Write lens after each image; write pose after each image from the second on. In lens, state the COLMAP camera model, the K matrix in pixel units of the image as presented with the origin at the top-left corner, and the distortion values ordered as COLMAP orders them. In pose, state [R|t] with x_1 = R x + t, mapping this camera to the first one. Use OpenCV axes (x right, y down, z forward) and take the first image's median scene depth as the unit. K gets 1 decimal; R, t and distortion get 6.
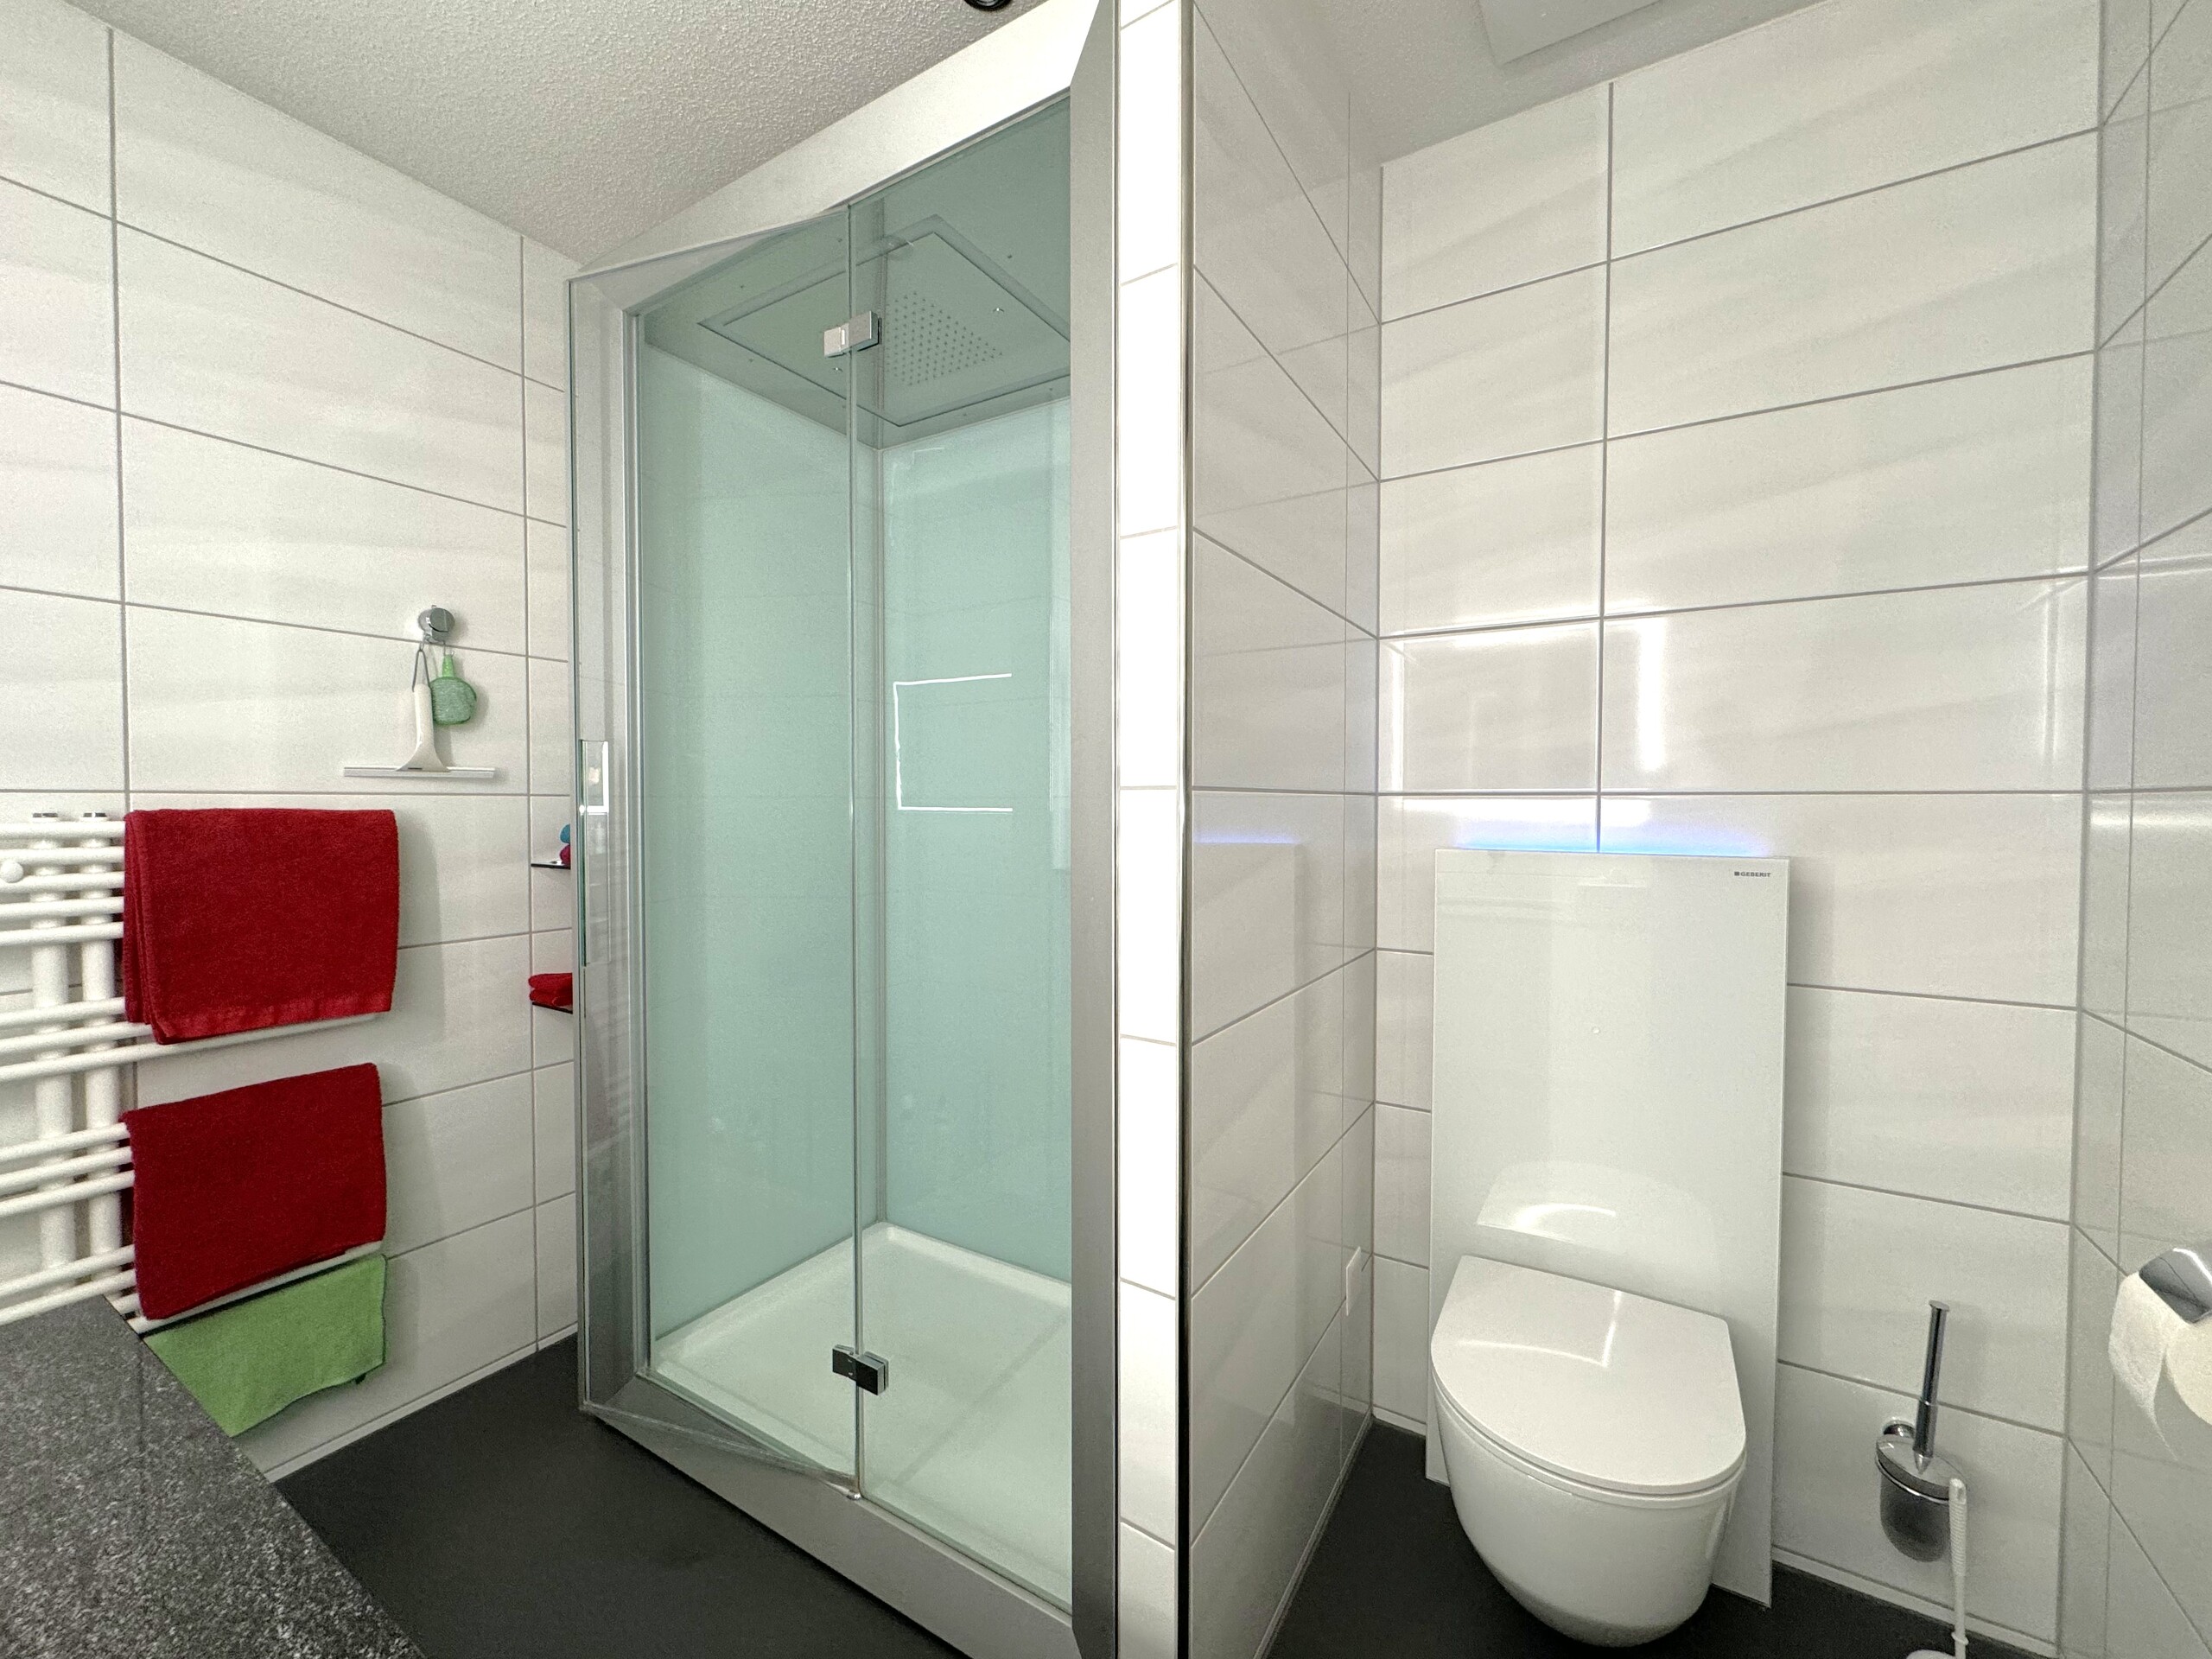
lens RADIAL K [[889.6, 0, 1114.6], [0, 889.6, 819.9], [0, 0, 1]] dist [-0.002656, -0.000364]
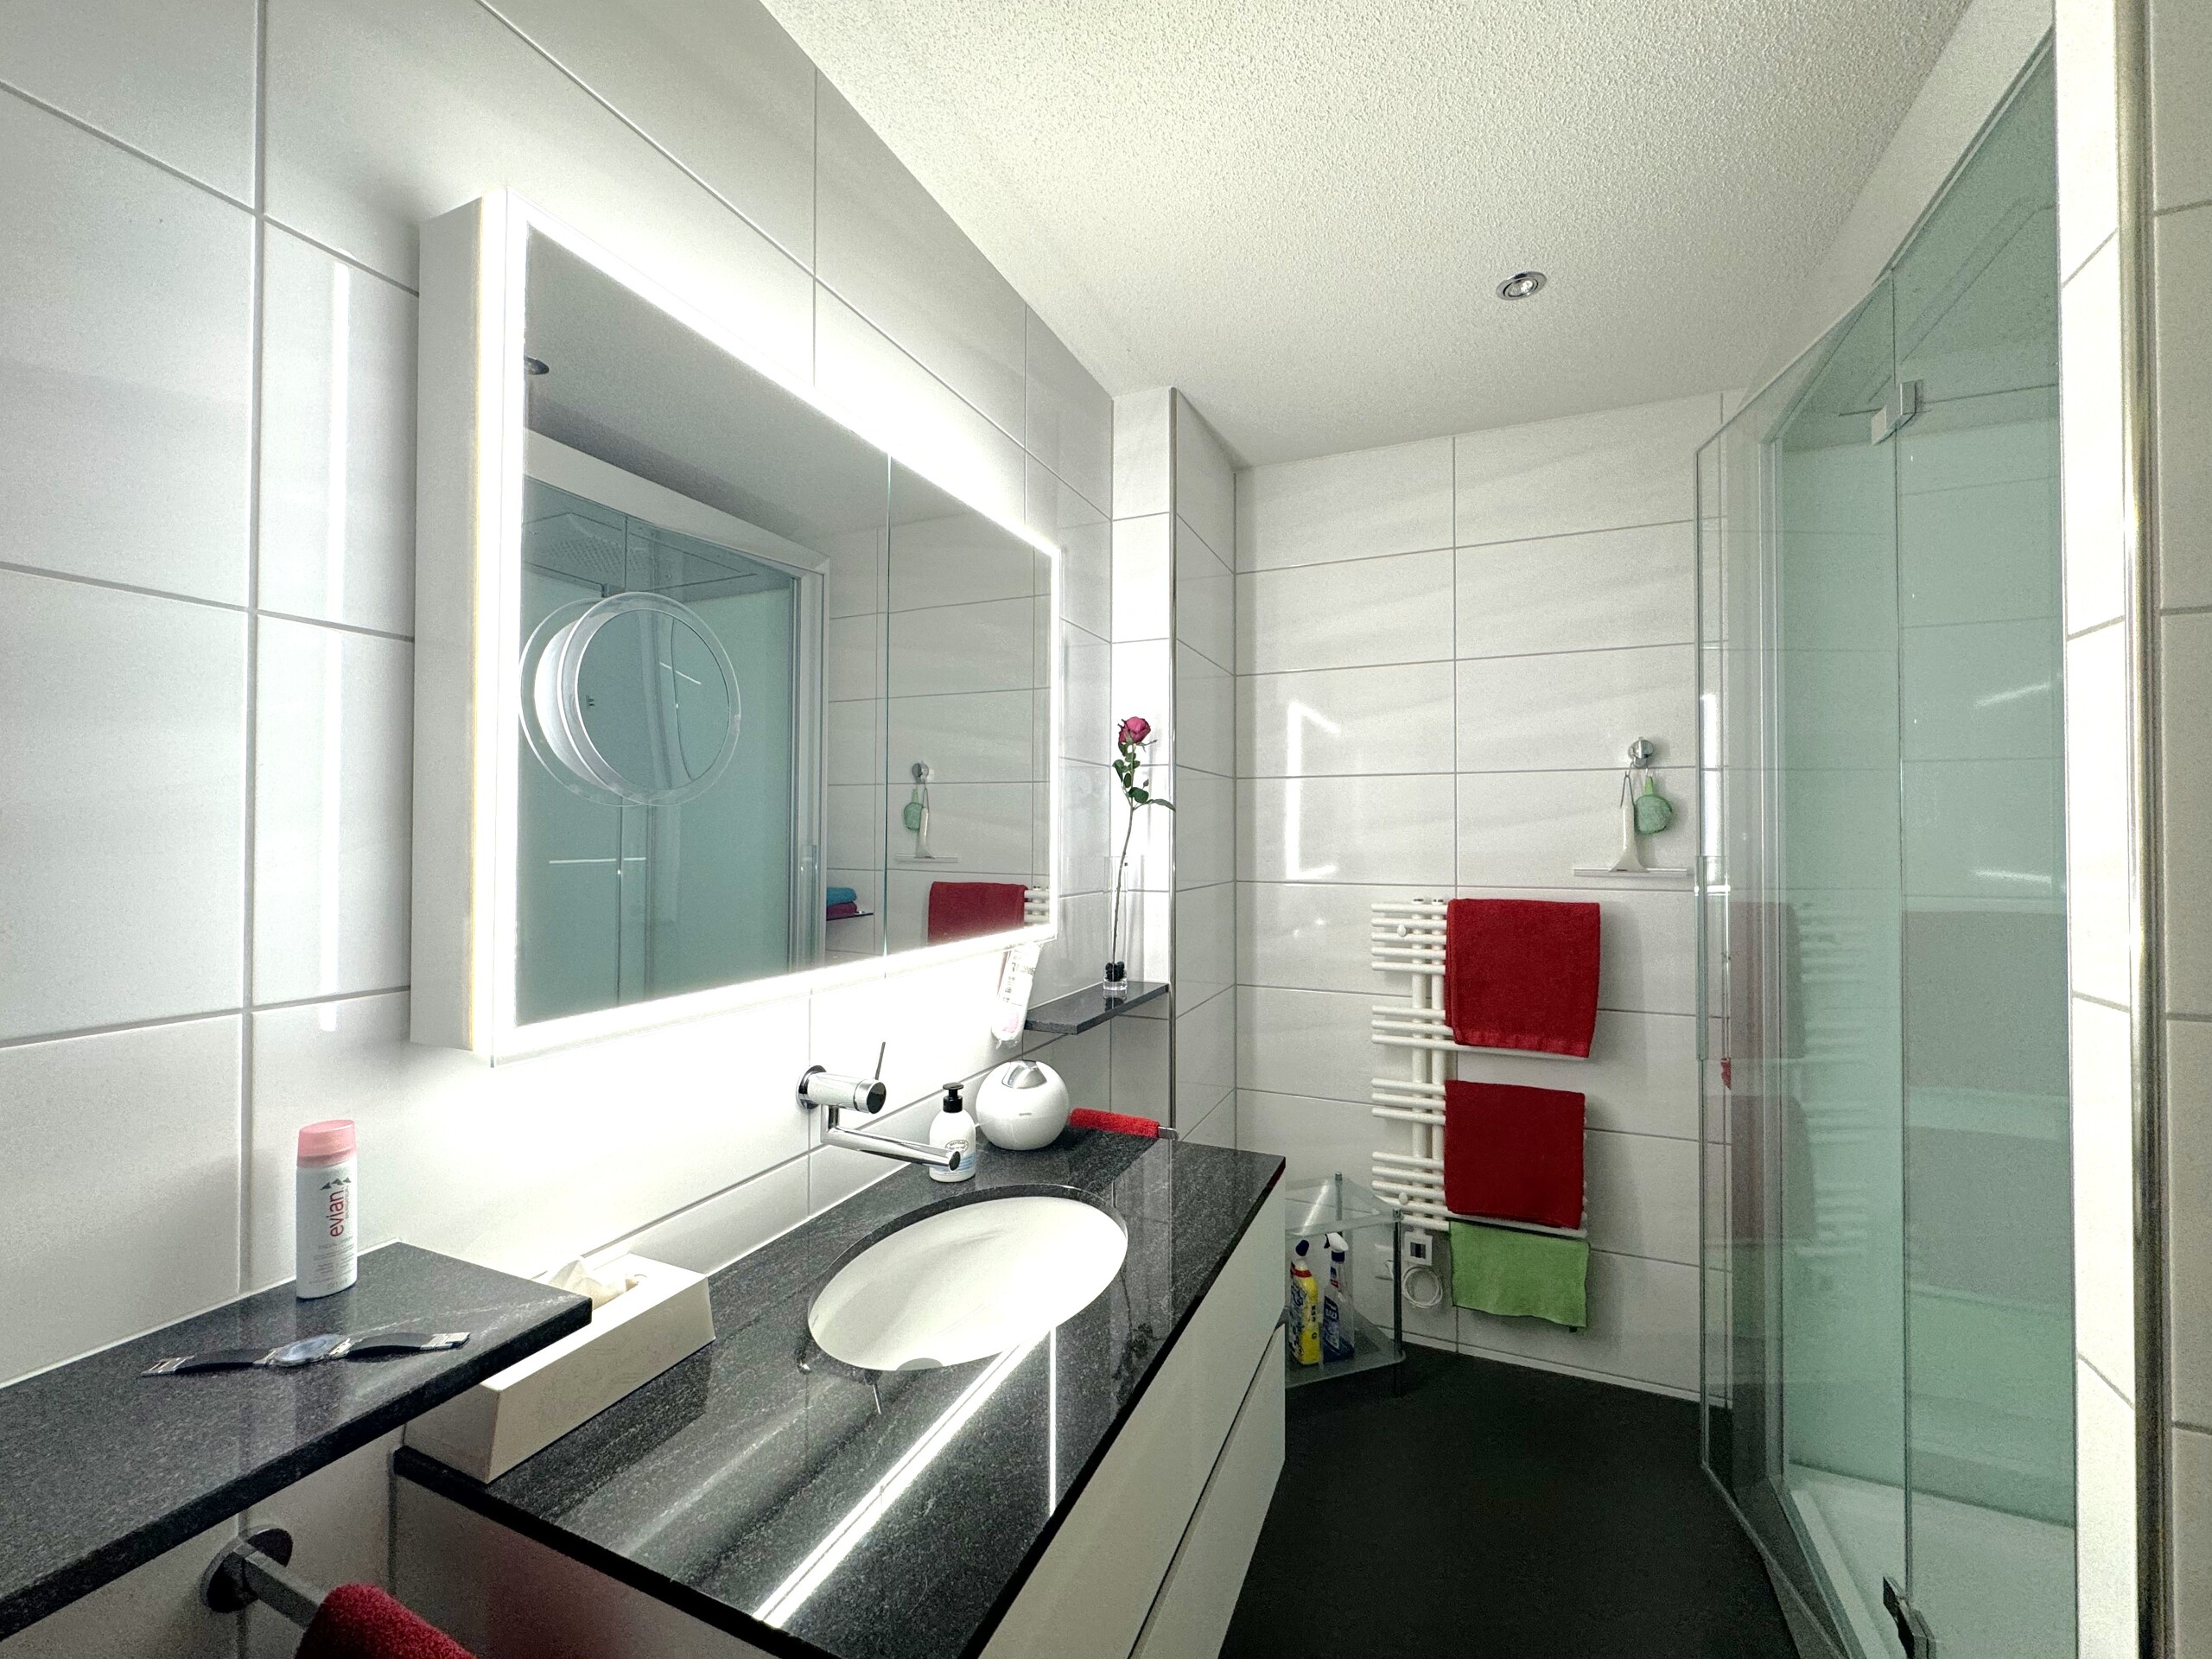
lens RADIAL K [[889.6, 0, 1114.3], [0, 889.6, 834.6], [0, 0, 1]] dist [-0.002656, -0.000364]
pose [[0.129153, -0.007935, -0.991593, 0.456314], [-0.019422, 0.999756, -0.010530, -0.099708], [0.991434, 0.020619, 0.128967, 0.152282]]
